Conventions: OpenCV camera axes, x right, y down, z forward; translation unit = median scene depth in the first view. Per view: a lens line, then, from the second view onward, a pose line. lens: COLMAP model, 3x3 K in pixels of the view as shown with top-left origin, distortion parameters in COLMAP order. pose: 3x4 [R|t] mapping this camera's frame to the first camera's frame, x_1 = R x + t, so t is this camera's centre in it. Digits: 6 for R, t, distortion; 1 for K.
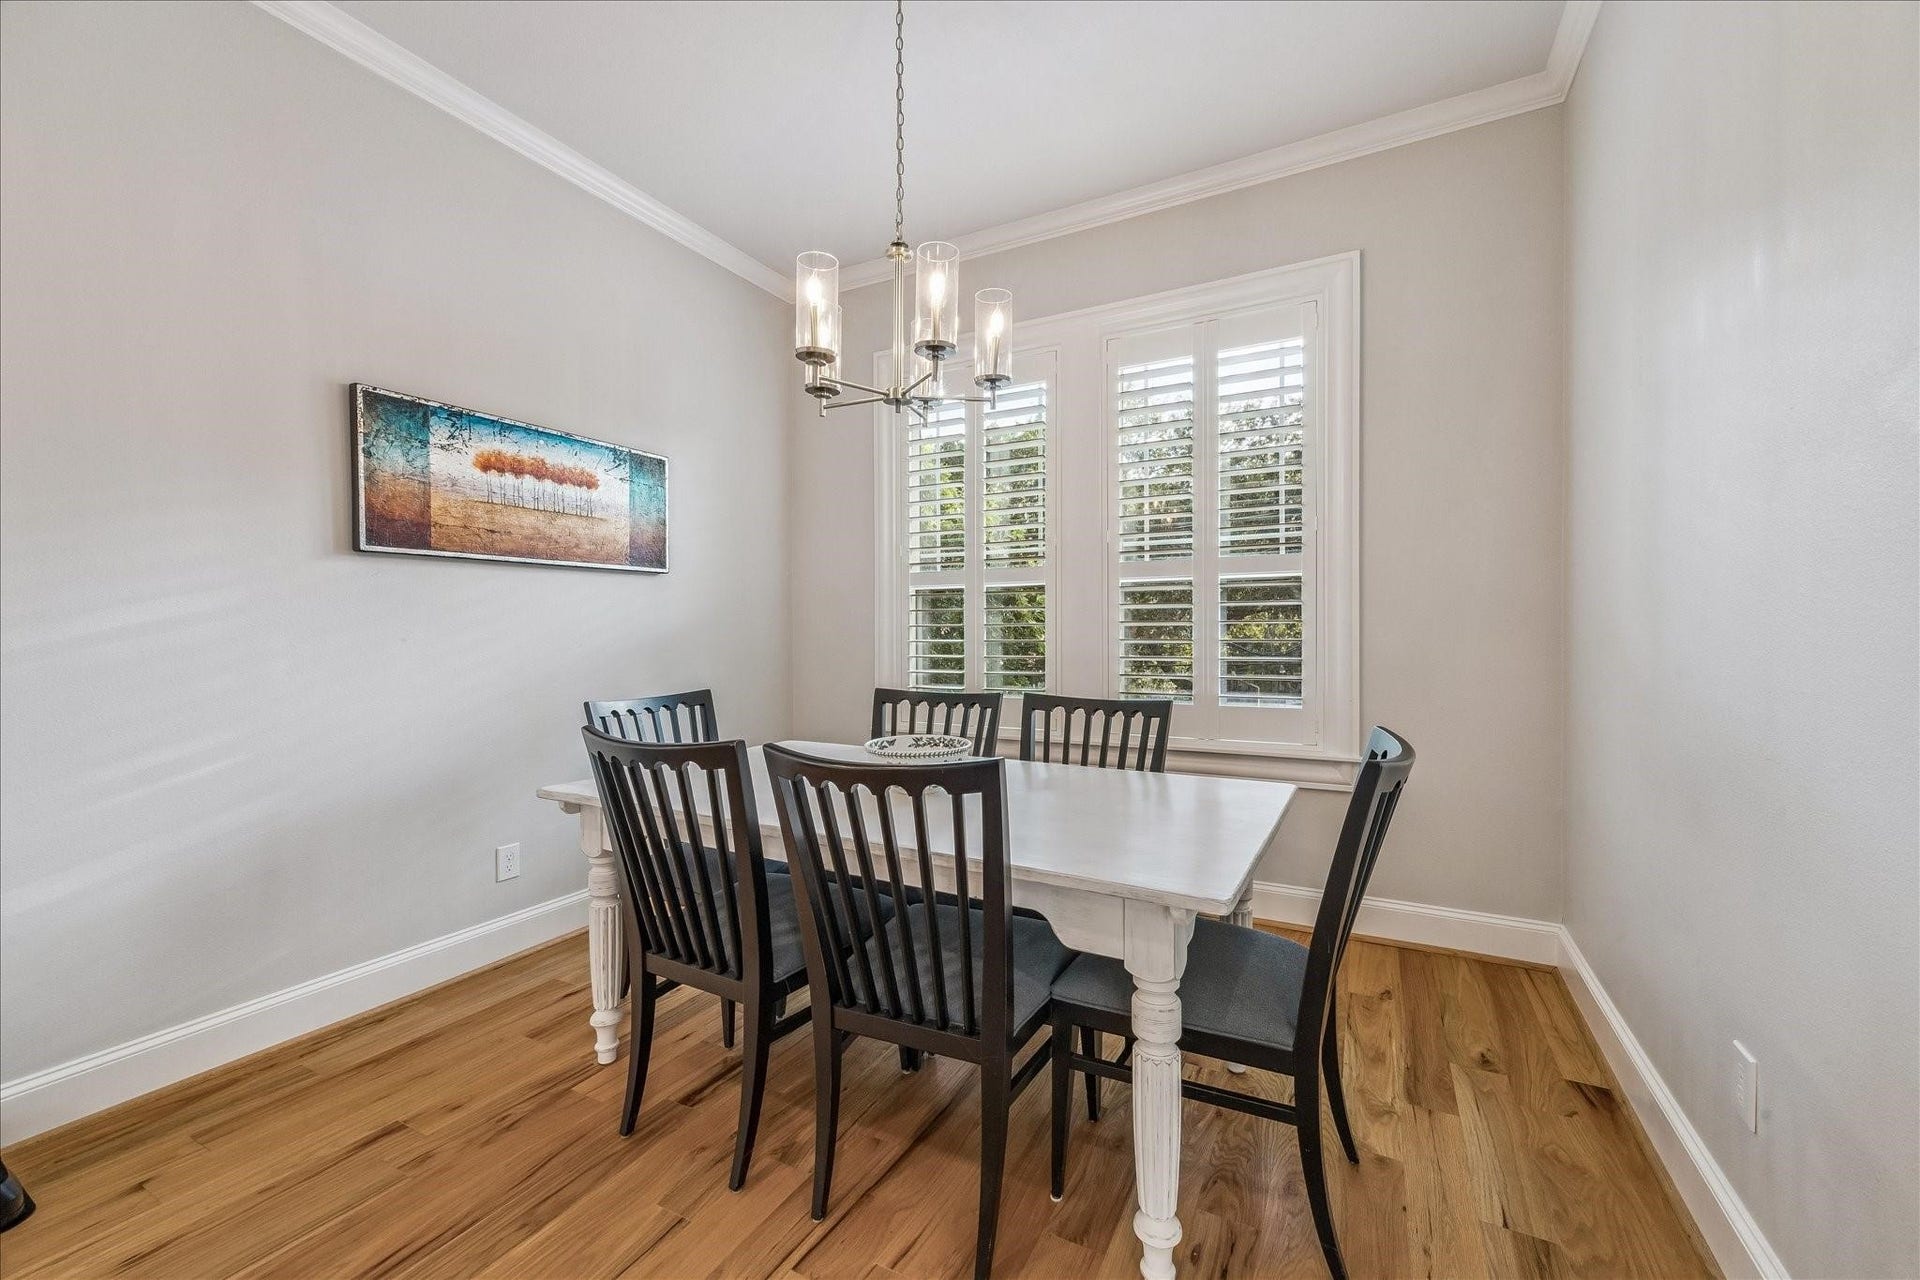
lens RADIAL K [[740.5, 0, 963.6], [0, 740.5, 638.9], [0, 0, 1]] dist [-0.001363, 0.000101]
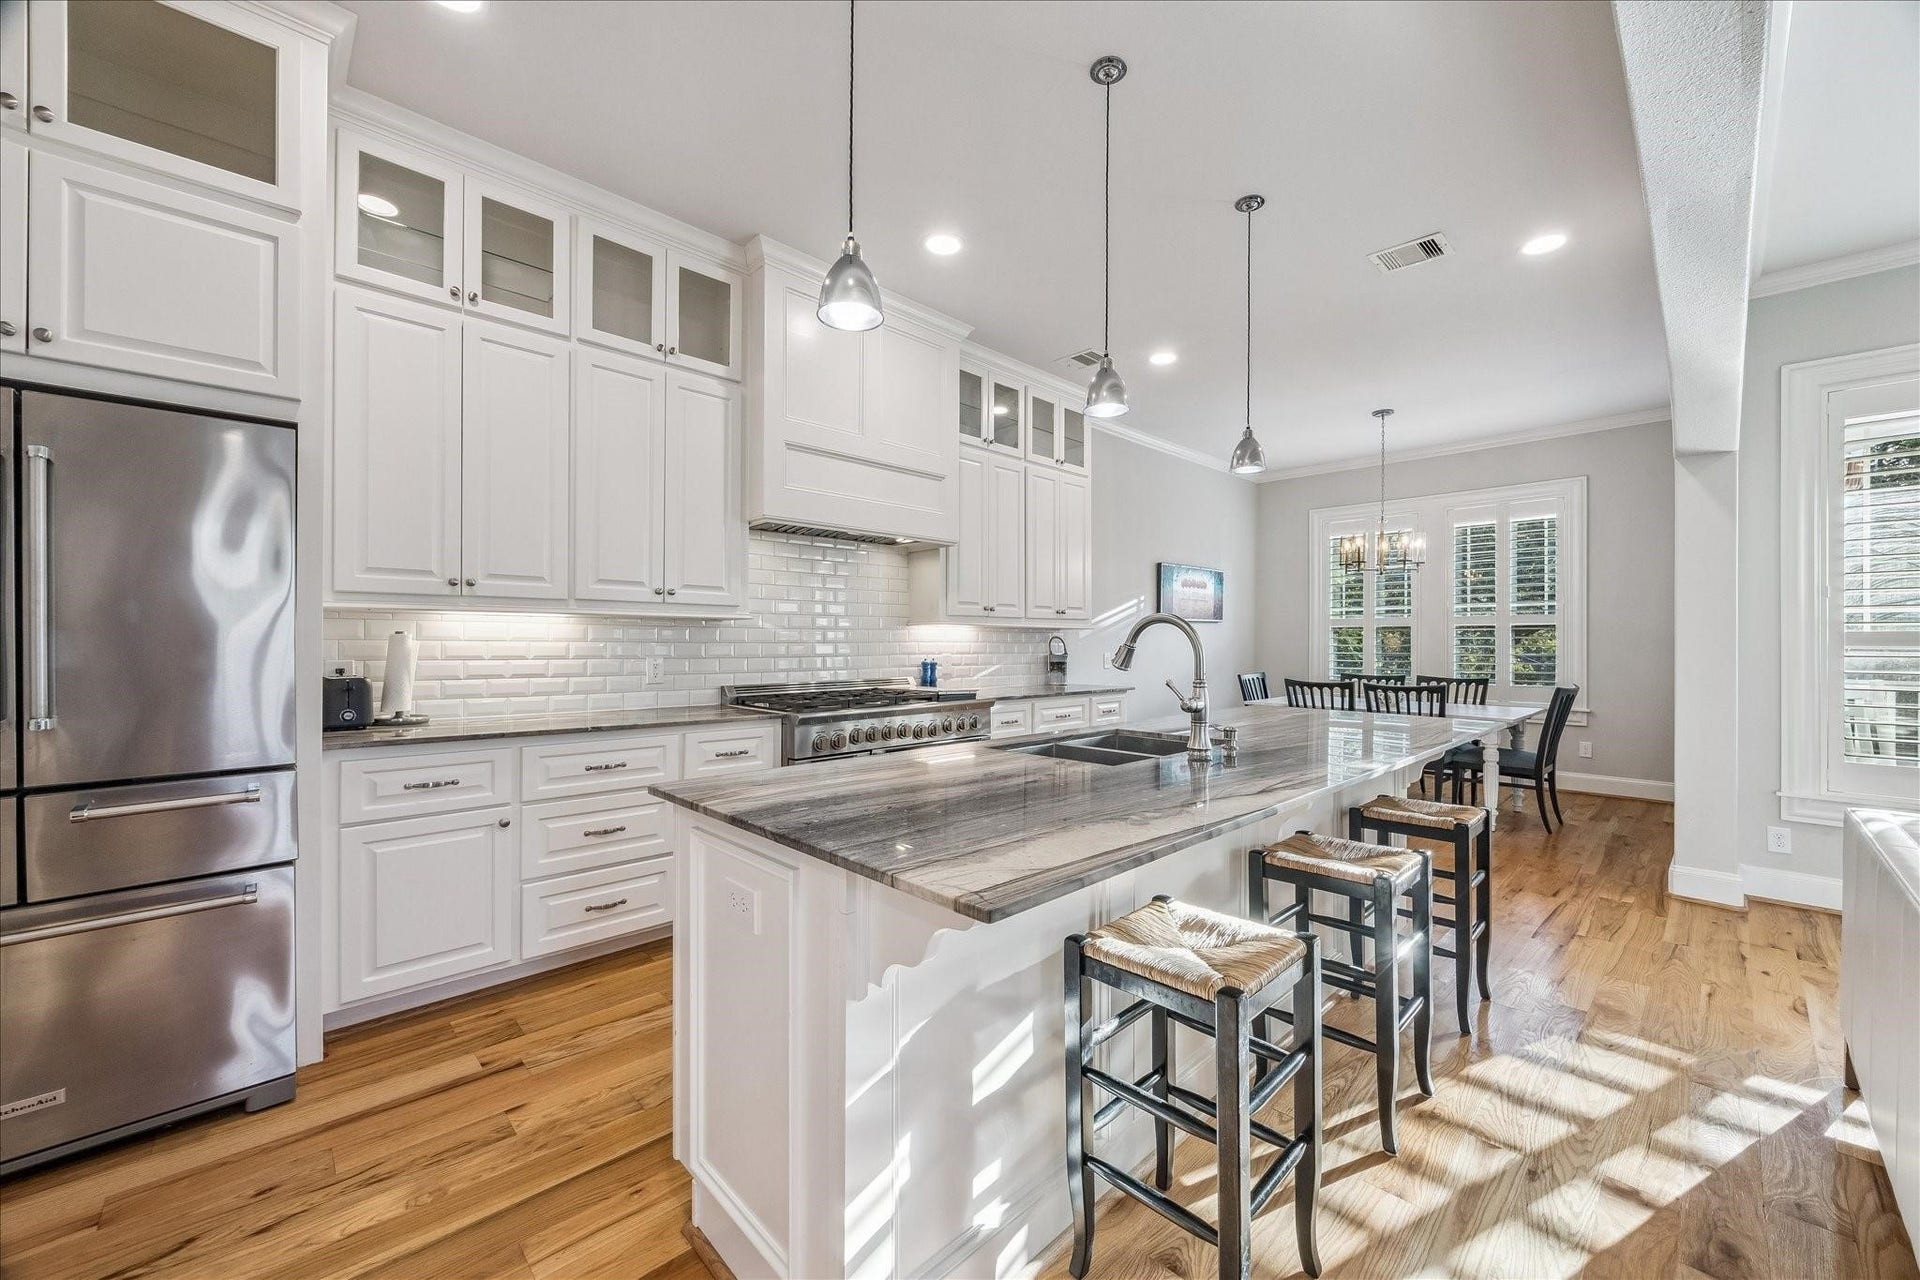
lens RADIAL K [[740.5, 0, 972.7], [0, 740.5, 643.9], [0, 0, 1]] dist [-0.001363, 0.000101]
pose [[0.957023, 0.004302, -0.289980, -0.515612], [-0.007225, 0.999933, -0.009009, 0.001808], [0.289922, 0.010717, 0.956990, -1.477433]]
